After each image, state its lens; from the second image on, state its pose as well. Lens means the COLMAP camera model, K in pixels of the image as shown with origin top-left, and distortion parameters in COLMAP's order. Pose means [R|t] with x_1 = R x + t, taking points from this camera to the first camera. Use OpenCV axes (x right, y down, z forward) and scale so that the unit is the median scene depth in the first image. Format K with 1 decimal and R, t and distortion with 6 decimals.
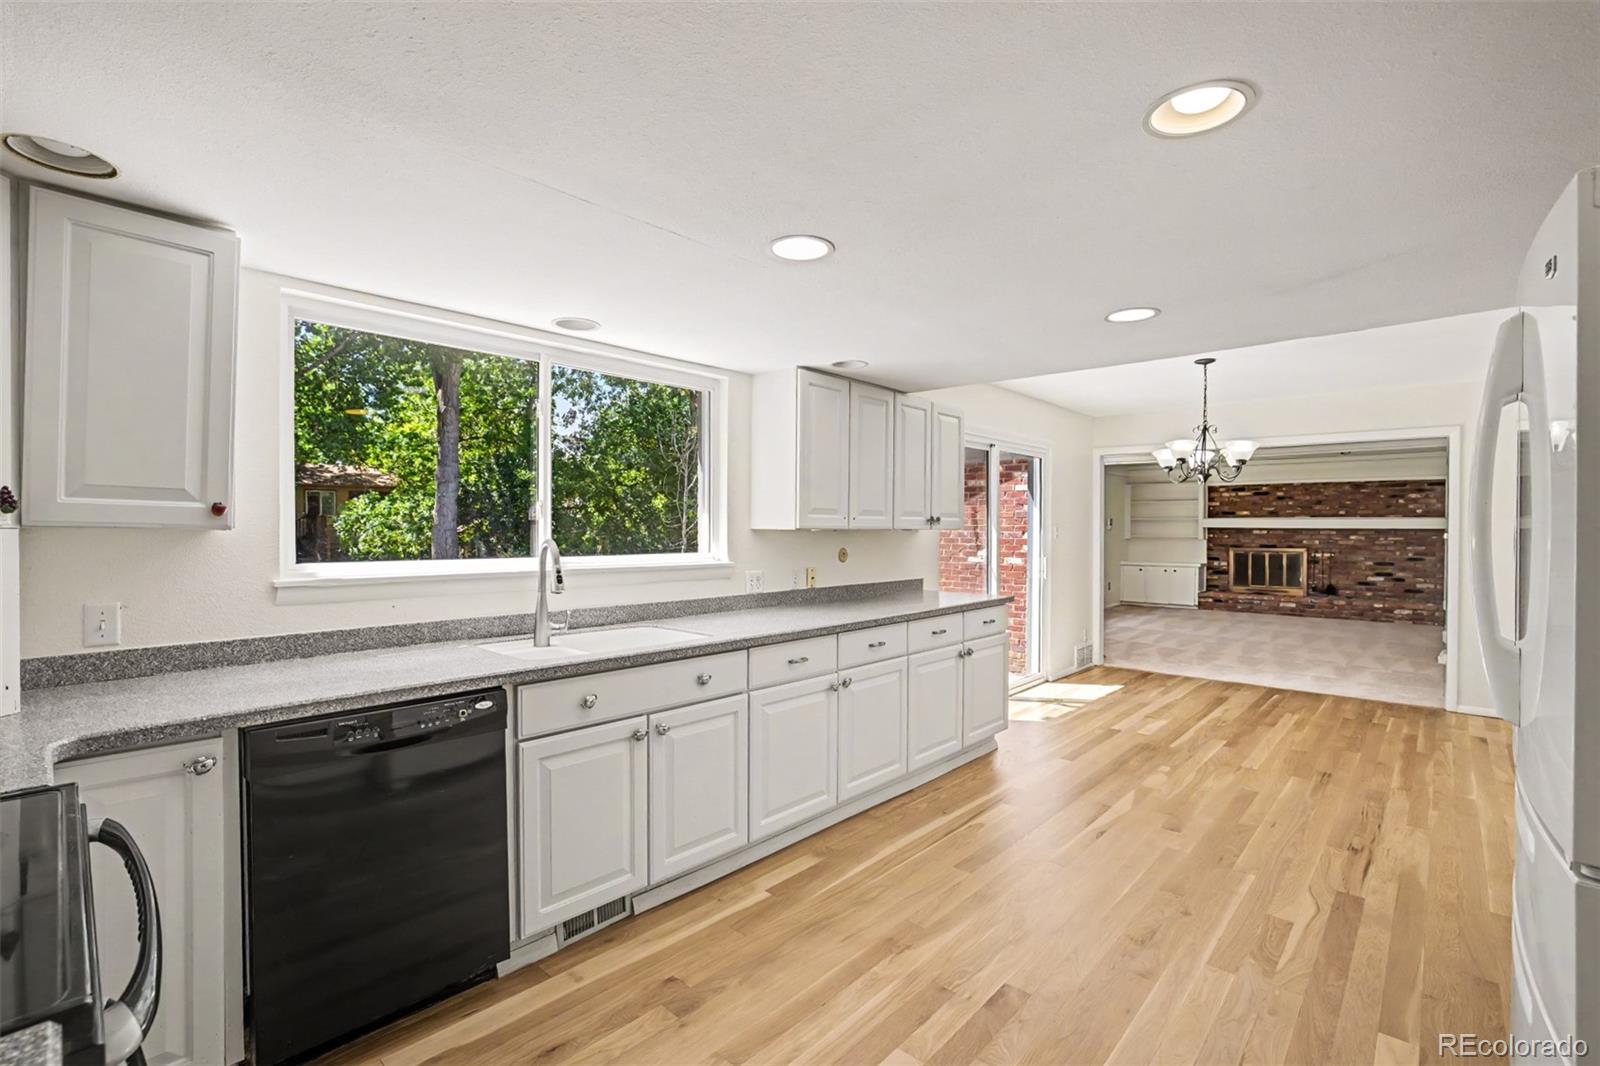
lens RADIAL K [[717.2, 0, 806.6], [0, 717.2, 533.9], [0, 0, 1]] dist [-0.027796, 0.004053]
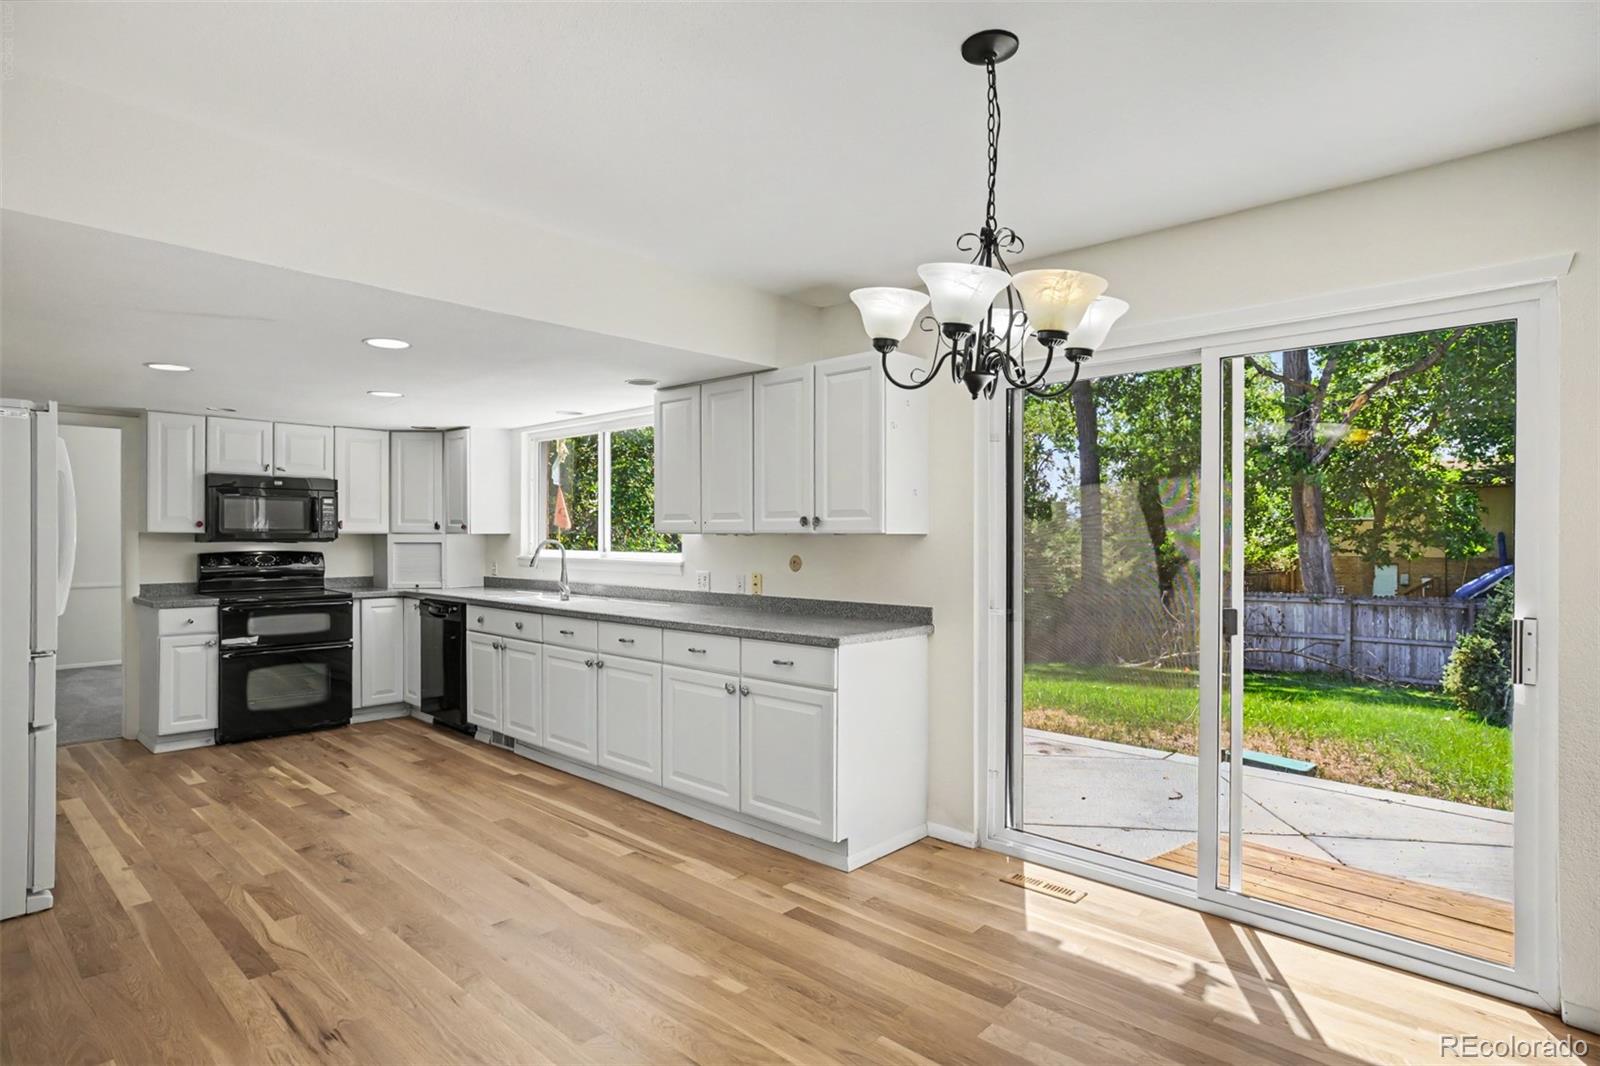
lens RADIAL K [[854.0, 0, 796.6], [0, 854.0, 538.6], [0, 0, 1]] dist [-0.018203, 0.004474]
pose [[-0.019214, -0.001197, -0.999815, 0.967500], [-0.010644, 0.999943, -0.000992, 0.000556], [0.999759, 0.010623, -0.019226, 0.903637]]
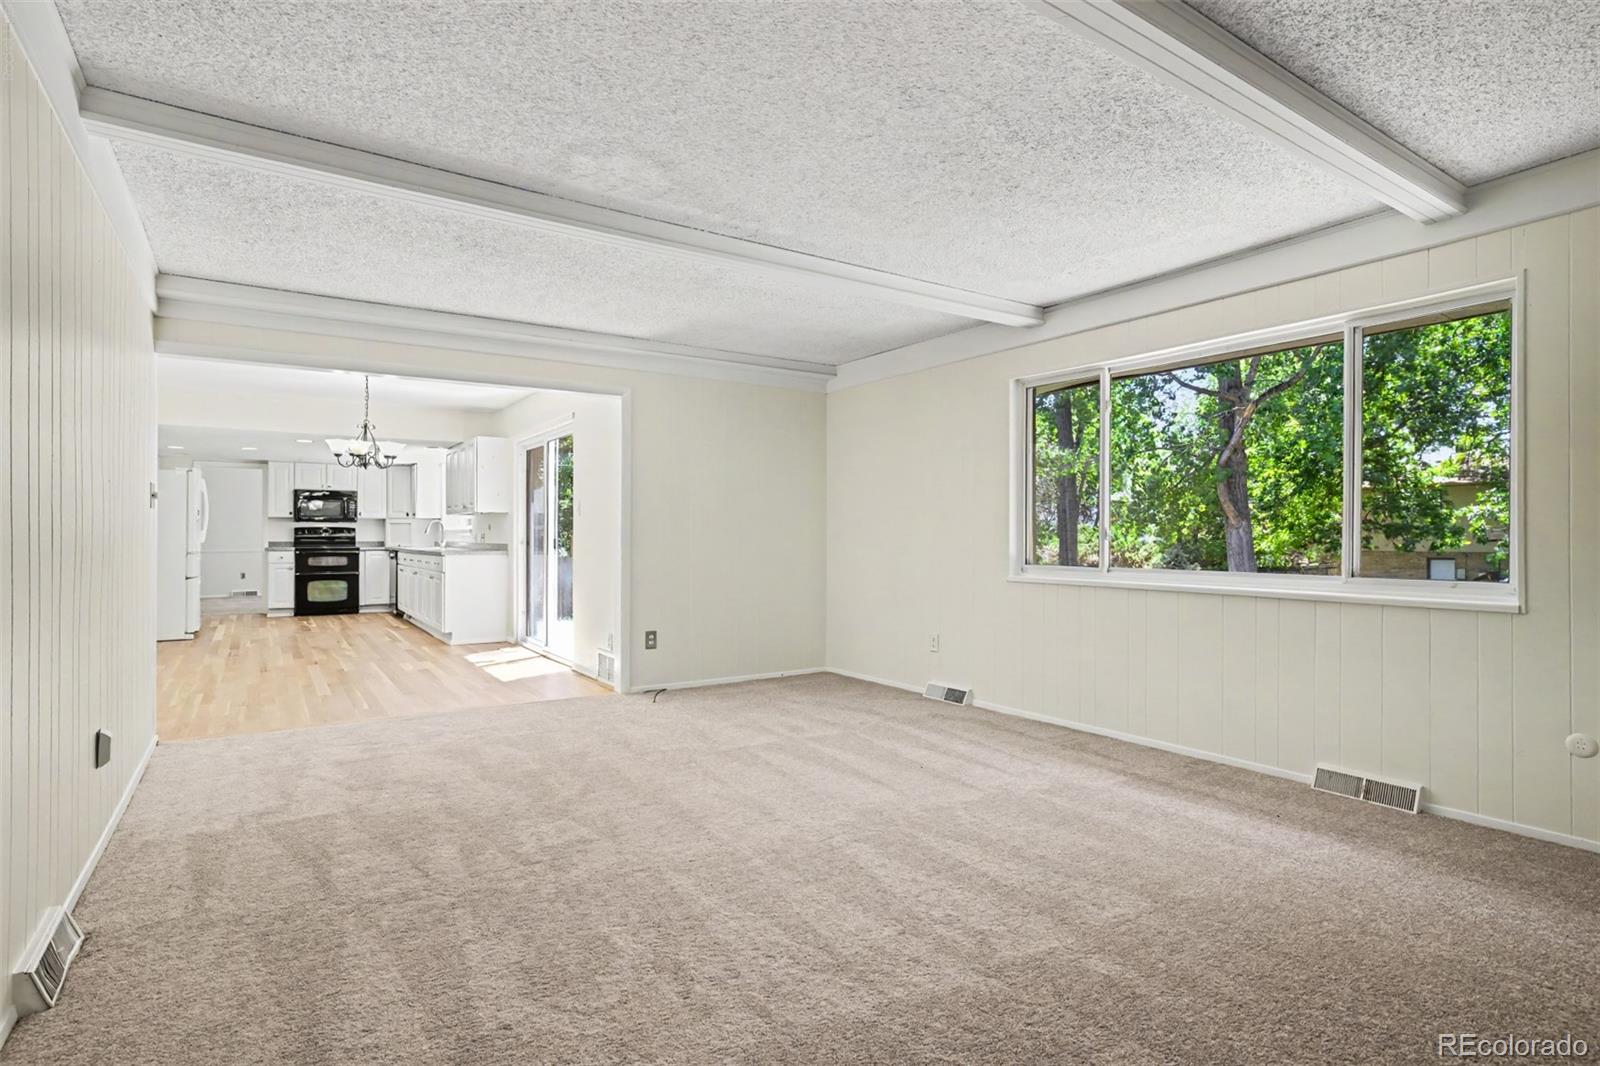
lens RADIAL K [[801.6, 0, 790.5], [0, 801.6, 529.9], [0, 0, 1]] dist [-0.017587, -0.000433]
pose [[-0.245883, -0.012203, -0.969223, 1.721281], [-0.010807, 0.999893, -0.009848, 0.044010], [0.969239, 0.008053, -0.245989, 2.053869]]
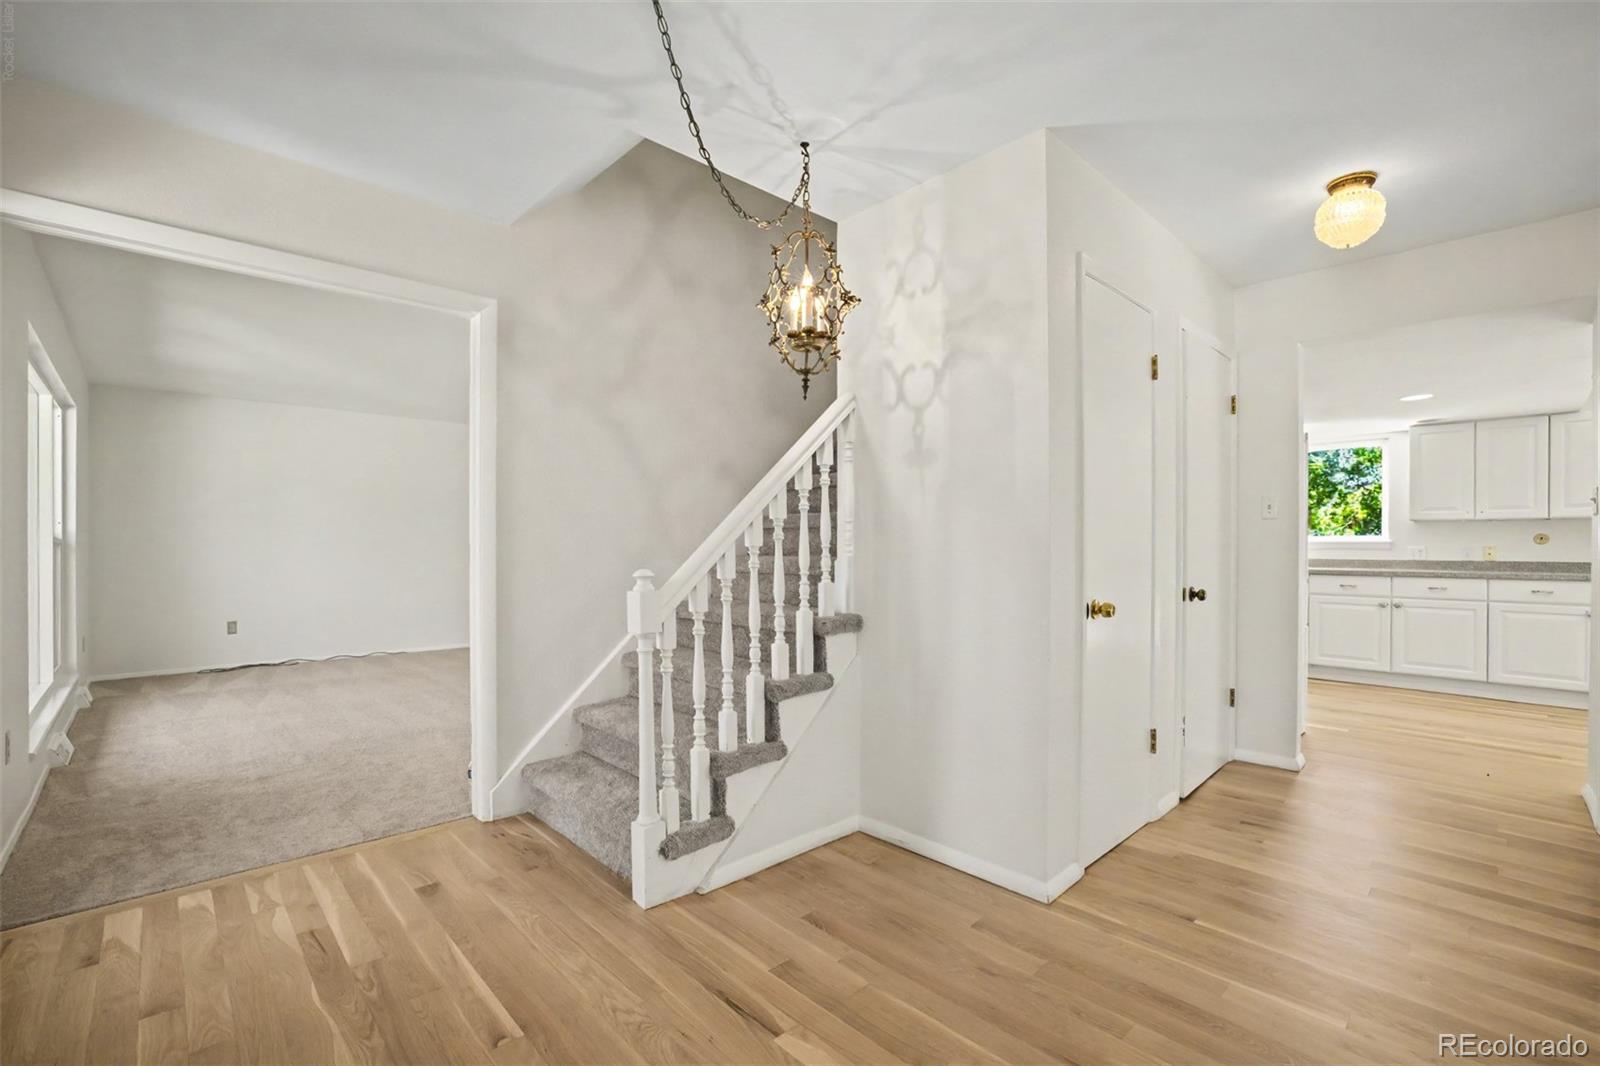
lens RADIAL K [[717.2, 0, 801.2], [0, 717.2, 534.0], [0, 0, 1]] dist [-0.027796, 0.004053]
pose [[-0.084910, -0.007564, -0.996360, 1.313321], [-0.006372, 0.999955, -0.007048, 0.034048], [0.996368, 0.005750, -0.084954, -0.235023]]
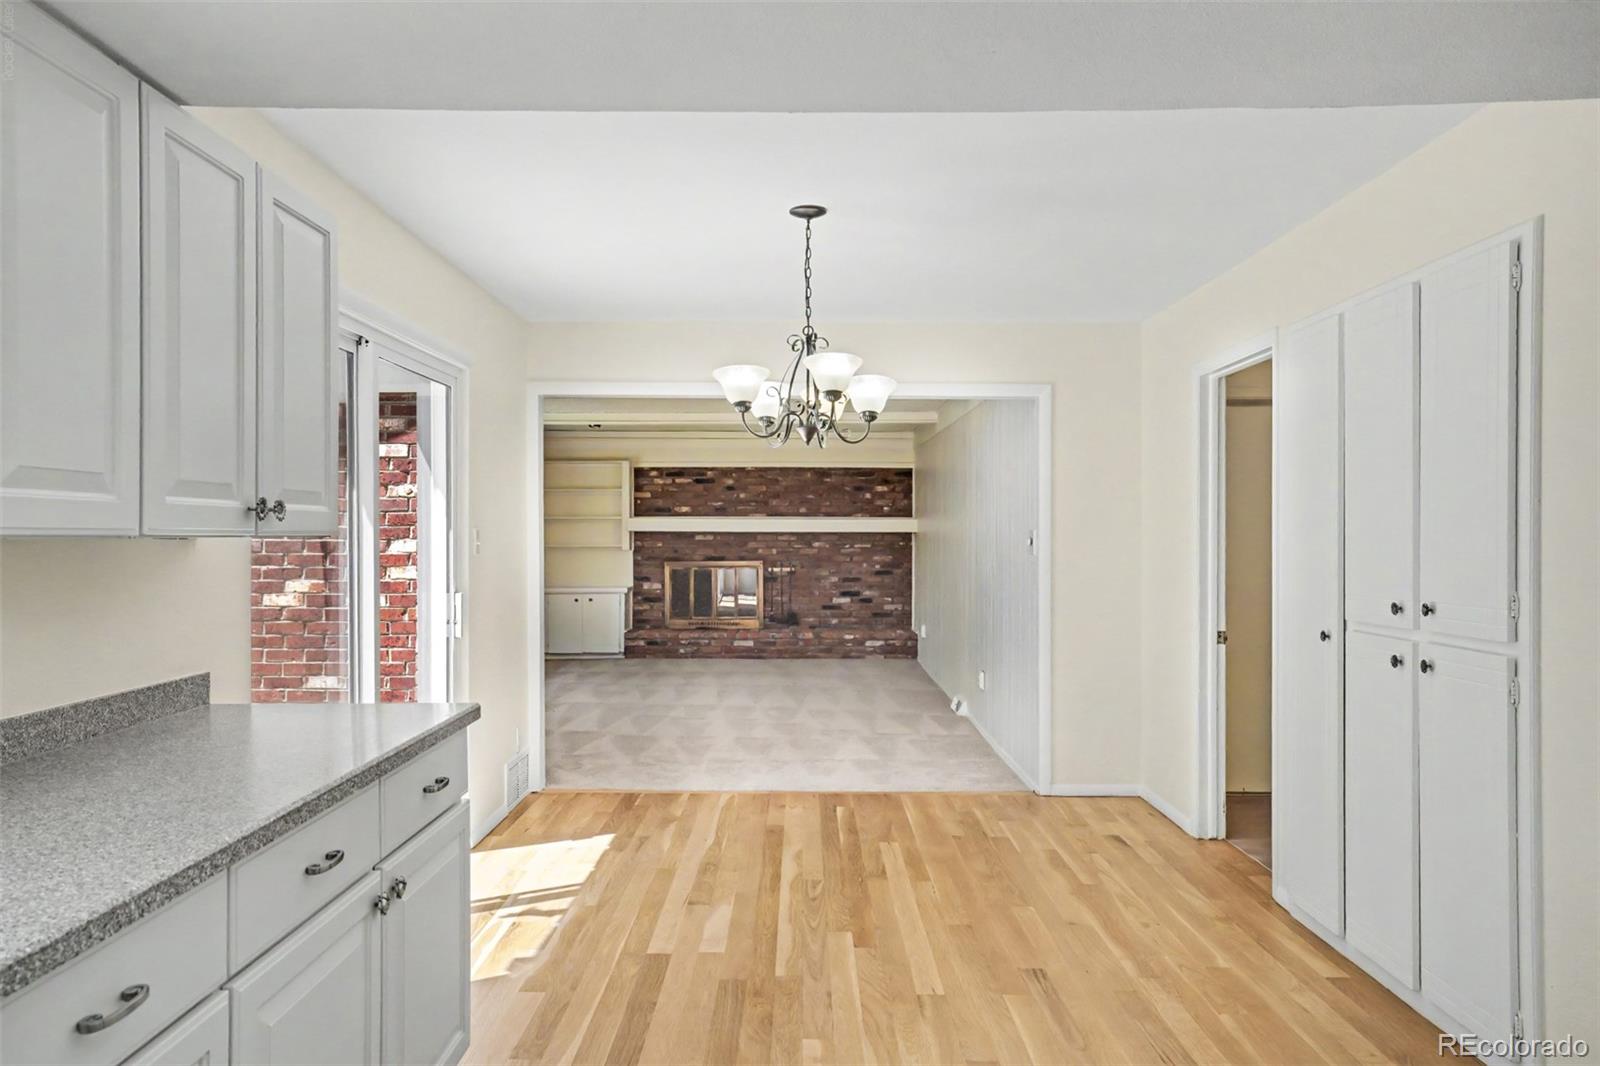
lens RADIAL K [[1091.4, 0, 788.1], [0, 1091.4, 534.8], [0, 0, 1]] dist [0.006937, 0.004092]
pose [[0.747553, -0.003424, 0.664194, 0.015201], [0.007685, 0.999964, -0.003495, -0.002622], [-0.664158, 0.007717, 0.747552, 0.404566]]
